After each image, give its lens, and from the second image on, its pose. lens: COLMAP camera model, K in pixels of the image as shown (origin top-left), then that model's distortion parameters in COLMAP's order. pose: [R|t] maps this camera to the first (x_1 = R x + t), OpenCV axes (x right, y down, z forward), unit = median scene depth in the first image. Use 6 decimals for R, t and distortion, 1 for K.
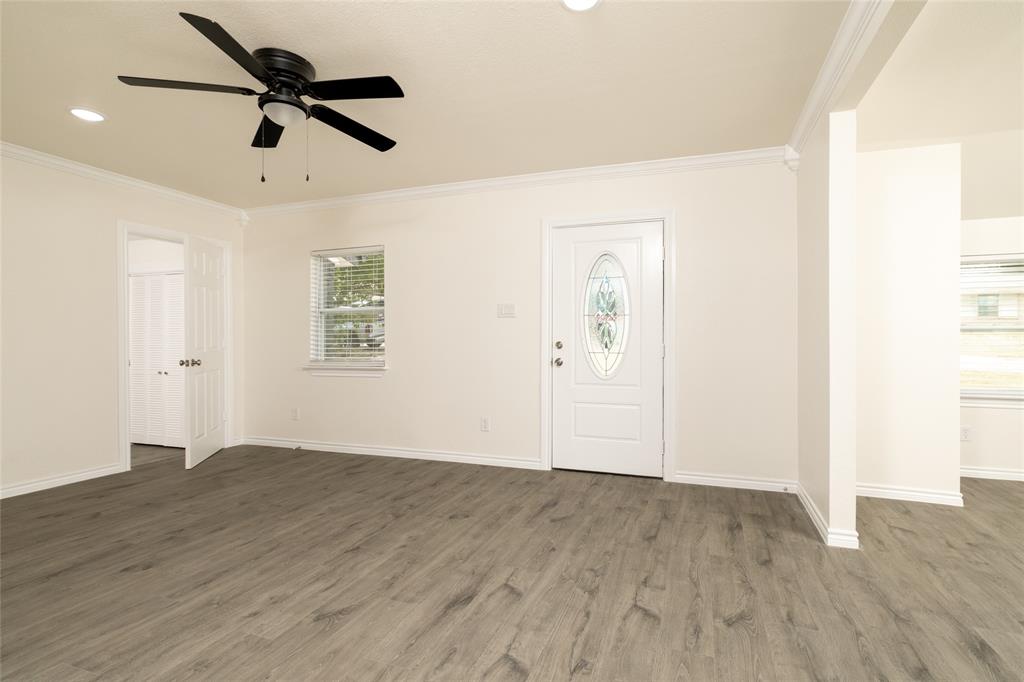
lens RADIAL K [[459.7, 0, 543.2], [0, 459.7, 340.5], [0, 0, 1]] dist [-0.002726, 0.001216]
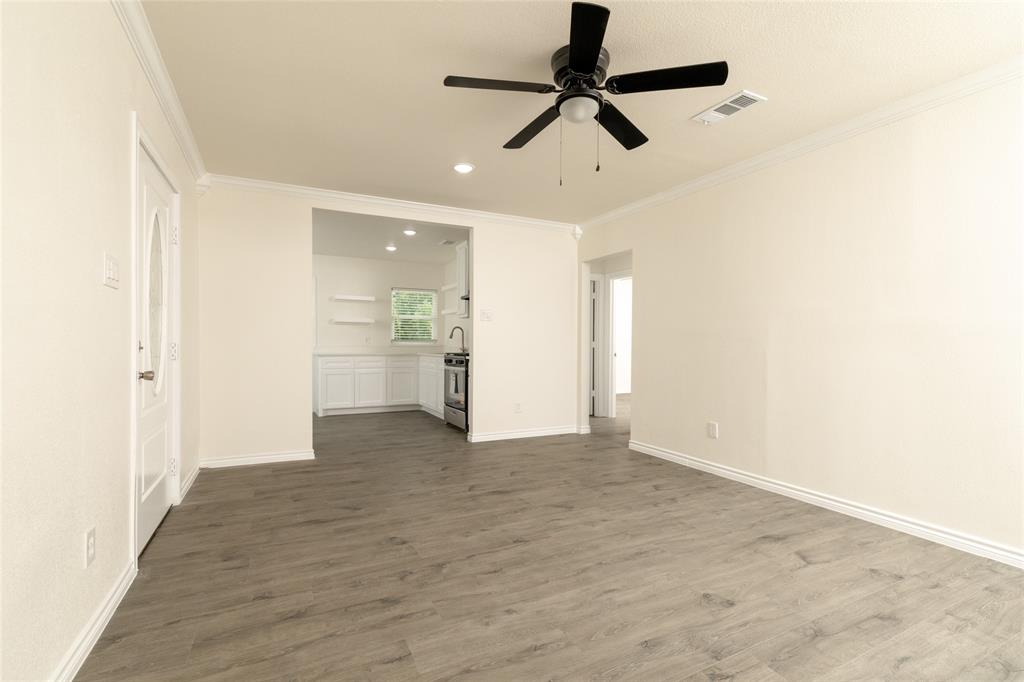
lens RADIAL K [[459.7, 0, 484.9], [0, 459.7, 339.2], [0, 0, 1]] dist [-0.002726, 0.001216]
pose [[-0.677150, 0.001690, 0.735843, -1.103388], [-0.007097, 0.999936, -0.008827, 0.006850], [-0.735811, -0.011200, -0.677095, 1.731651]]
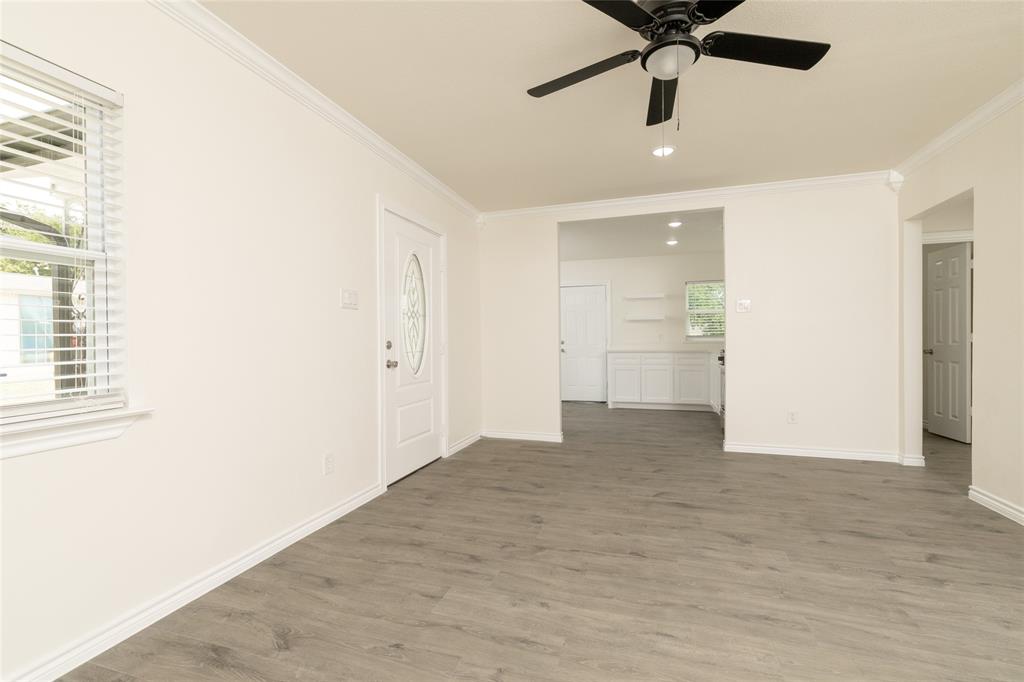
lens RADIAL K [[443.2, 0, 501.9], [0, 443.2, 346.6], [0, 0, 1]] dist [-0.003055, 0.002234]
pose [[0.018374, -0.015155, 0.999716, -1.313643], [0.008718, 0.999850, 0.014997, 0.001941], [-0.999793, 0.008440, 0.018503, 1.237139]]
